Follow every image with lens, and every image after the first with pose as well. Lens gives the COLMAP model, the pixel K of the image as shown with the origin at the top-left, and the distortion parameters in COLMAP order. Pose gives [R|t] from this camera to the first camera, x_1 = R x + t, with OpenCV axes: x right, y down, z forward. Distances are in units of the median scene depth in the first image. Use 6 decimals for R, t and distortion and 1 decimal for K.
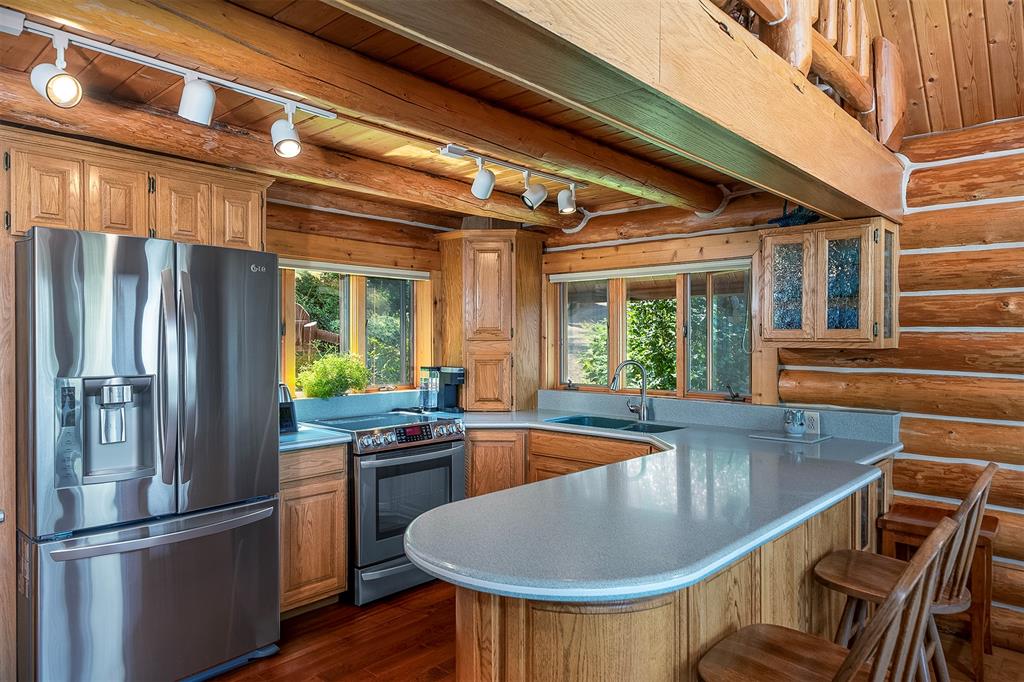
lens RADIAL K [[655.5, 0, 509.0], [0, 655.5, 341.5], [0, 0, 1]] dist [0.017436, -0.001978]
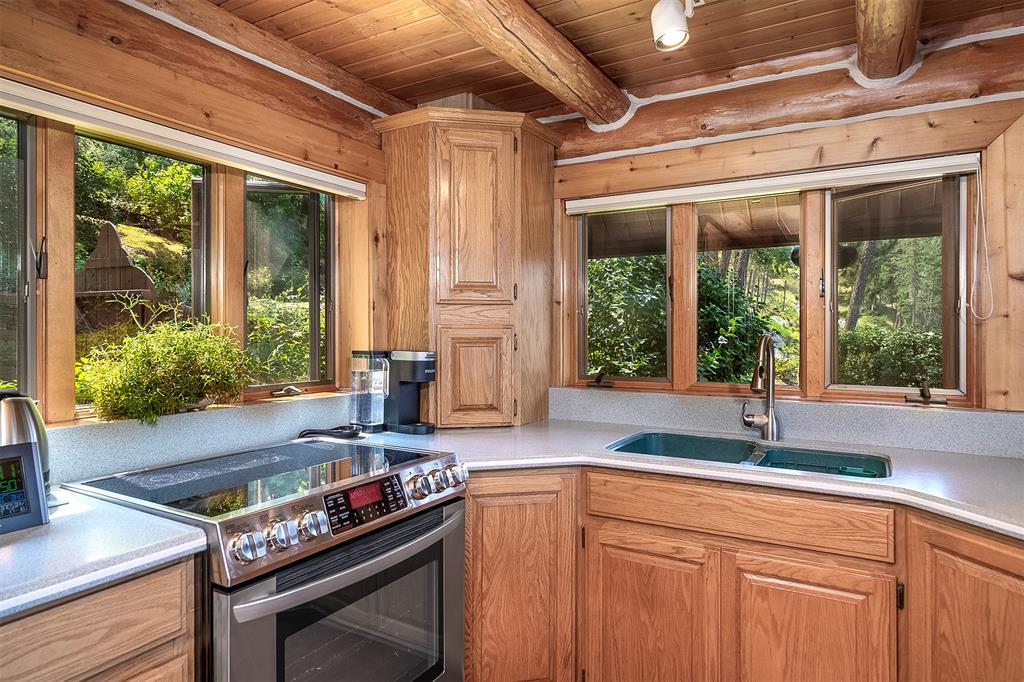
lens RADIAL K [[565.7, 0, 507.7], [0, 565.7, 337.0], [0, 0, 1]] dist [0.001748, 0.002879]
pose [[0.974624, -0.000260, 0.223850, -0.116002], [0.000200, 1.000000, 0.000289, 0.027293], [-0.223850, -0.000236, 0.974624, 0.517994]]
